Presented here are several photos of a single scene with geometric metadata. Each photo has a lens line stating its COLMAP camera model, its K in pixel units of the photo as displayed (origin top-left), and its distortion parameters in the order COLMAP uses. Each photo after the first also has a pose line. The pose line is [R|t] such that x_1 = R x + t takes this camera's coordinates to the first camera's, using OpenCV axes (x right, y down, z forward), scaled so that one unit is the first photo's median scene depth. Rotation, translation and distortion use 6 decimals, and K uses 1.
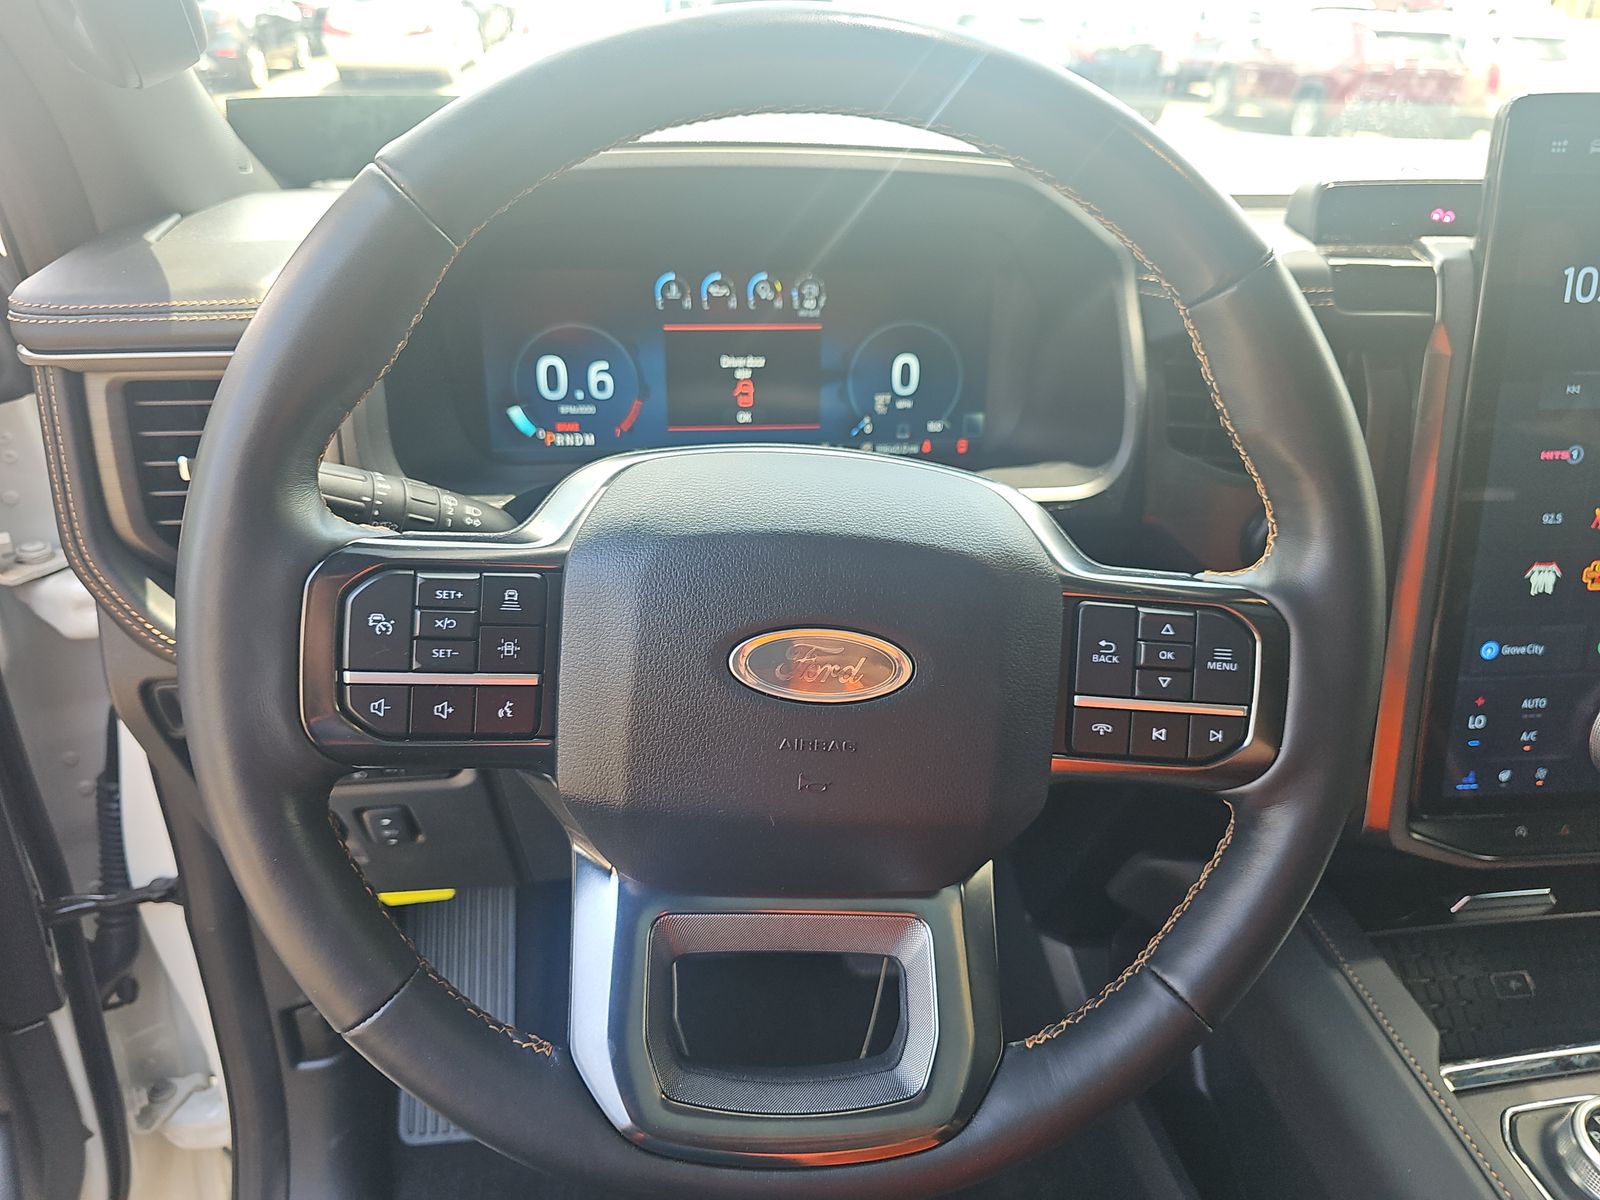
lens RADIAL K [[1083.7, 0, 800.0], [0, 1083.7, 600.0], [0, 0, 1]] dist [-0.004817, -0.003812]
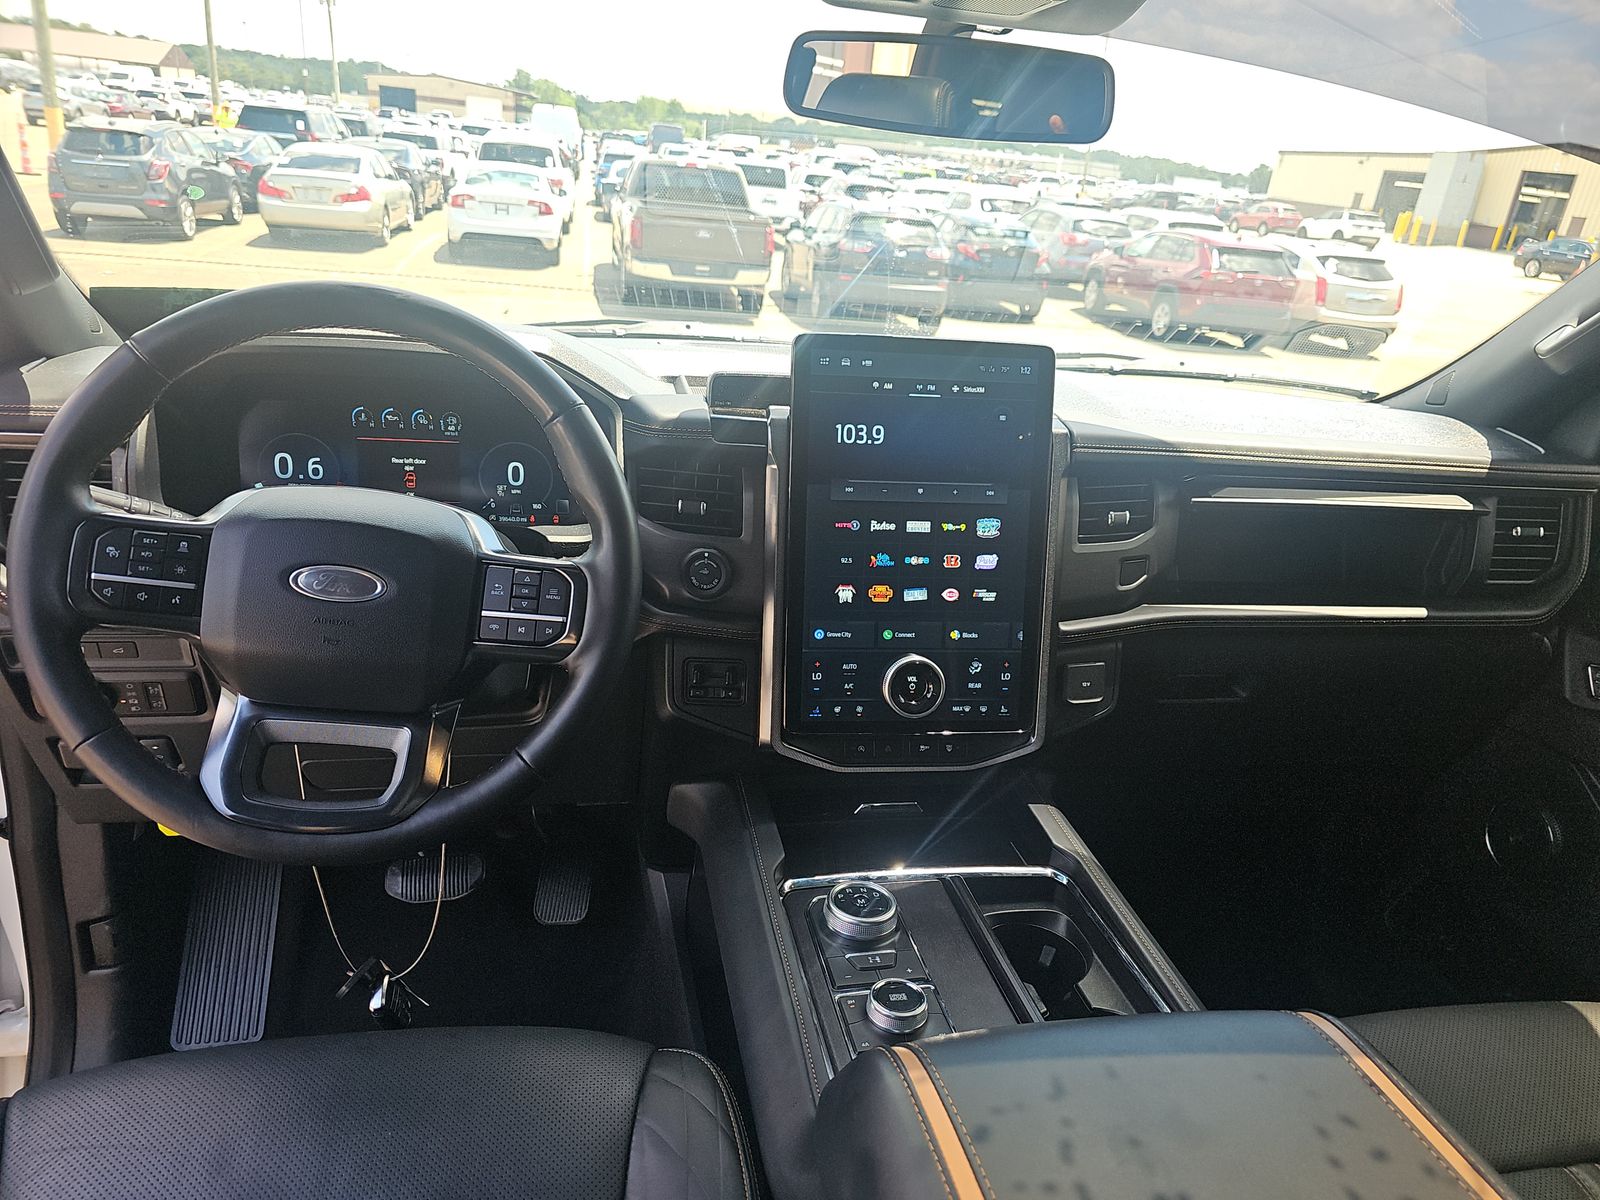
lens RADIAL K [[991.0, 0, 800.0], [0, 991.0, 600.0], [0, 0, 1]] dist [-0.022130, 0.001271]
pose [[0.991211, 0.025600, 0.129793, 0.400760], [-0.009548, 0.992383, -0.122818, 0.192938], [-0.131948, 0.120499, 0.983905, -0.604339]]
